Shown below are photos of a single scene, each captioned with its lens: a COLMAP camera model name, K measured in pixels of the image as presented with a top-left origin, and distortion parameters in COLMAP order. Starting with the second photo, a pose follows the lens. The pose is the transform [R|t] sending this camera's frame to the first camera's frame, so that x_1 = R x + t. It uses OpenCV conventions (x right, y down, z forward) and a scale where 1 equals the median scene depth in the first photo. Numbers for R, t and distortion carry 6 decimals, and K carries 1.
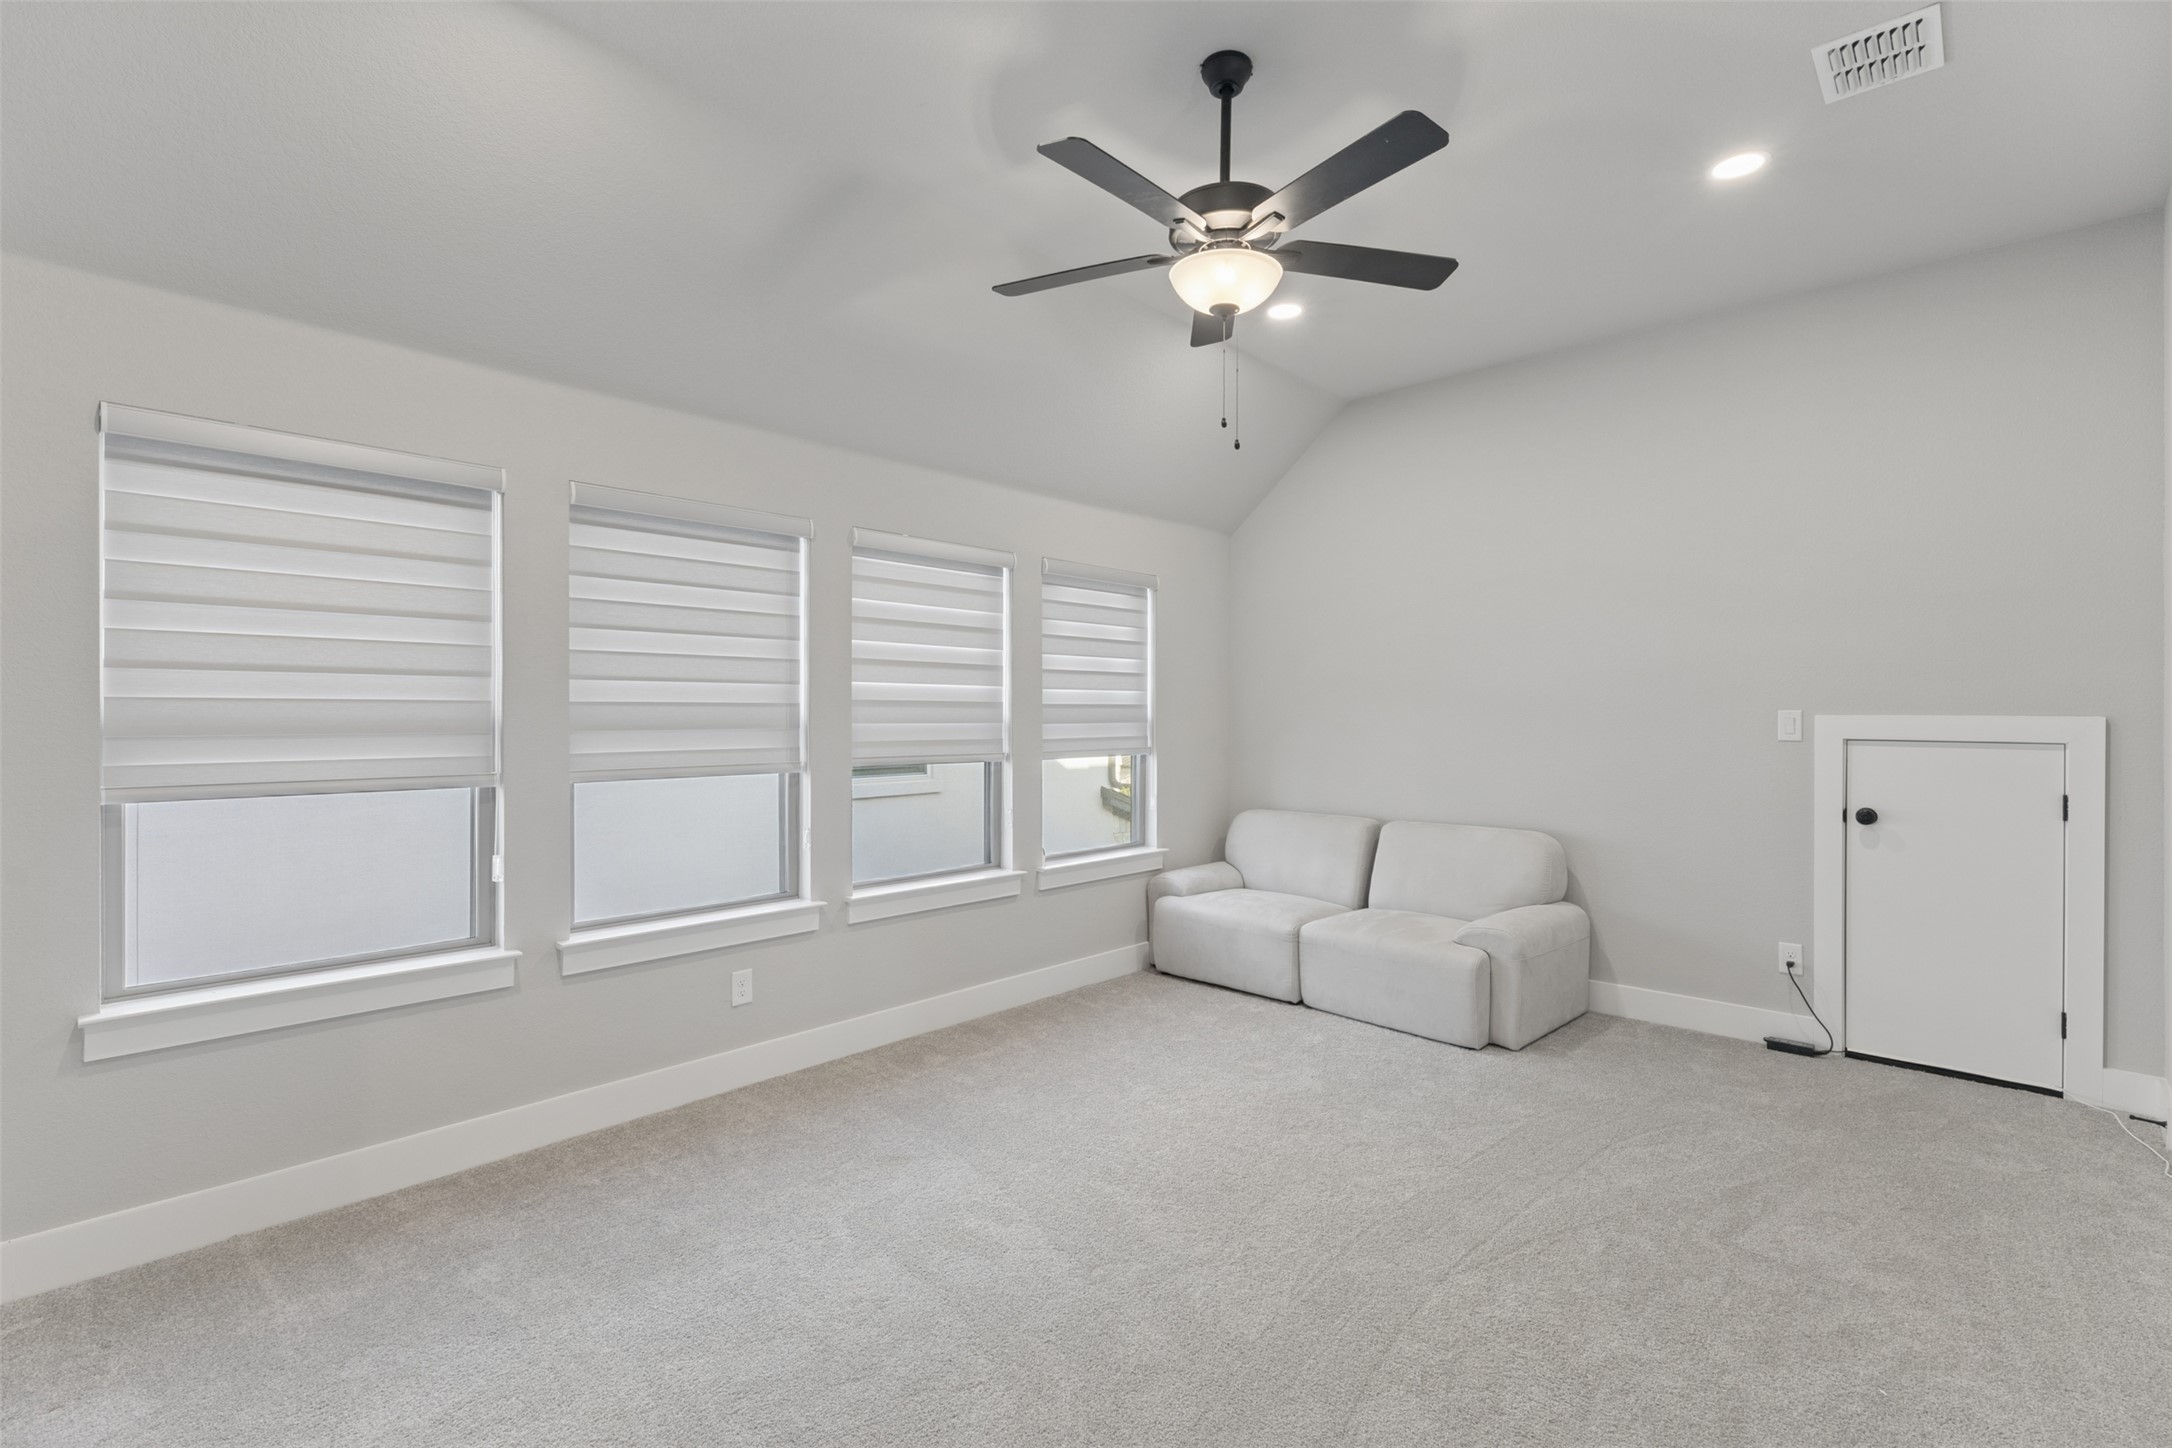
lens RADIAL K [[994.7, 0, 1093.3], [0, 994.7, 723.4], [0, 0, 1]] dist [0.000702, -0.000188]
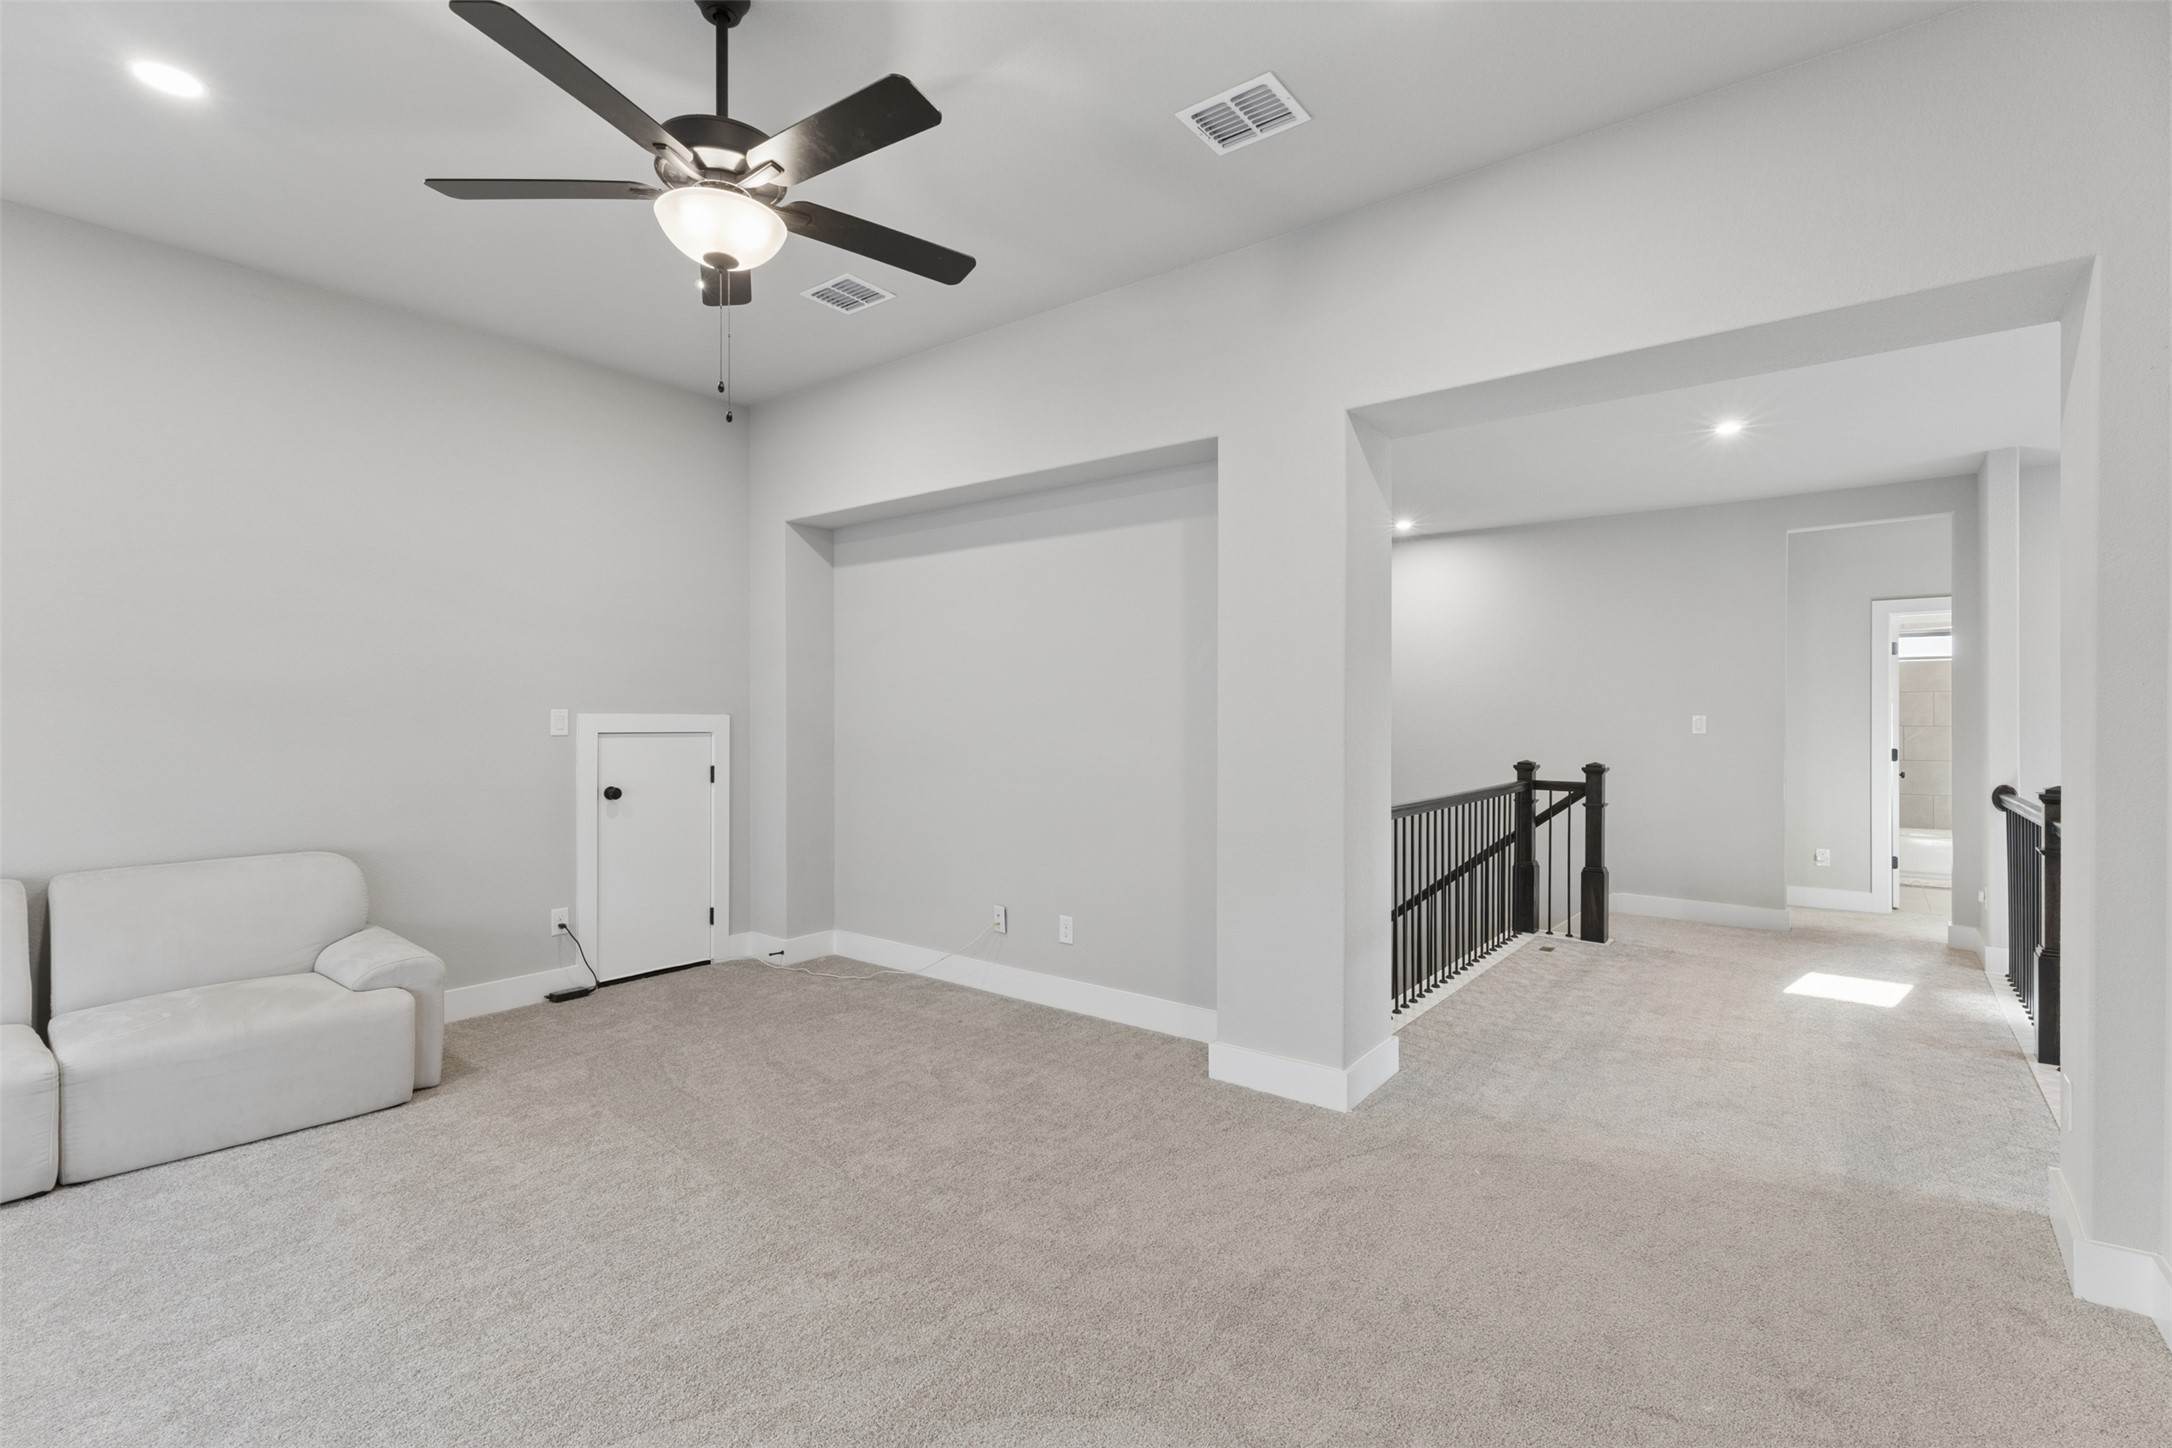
lens RADIAL K [[994.7, 0, 1093.3], [0, 994.7, 723.4], [0, 0, 1]] dist [0.000702, -0.000188]
pose [[-0.097396, -0.013344, 0.995156, -0.538240], [0.003948, 0.999897, 0.013794, -0.011196], [-0.995238, 0.005272, -0.097333, 0.498684]]
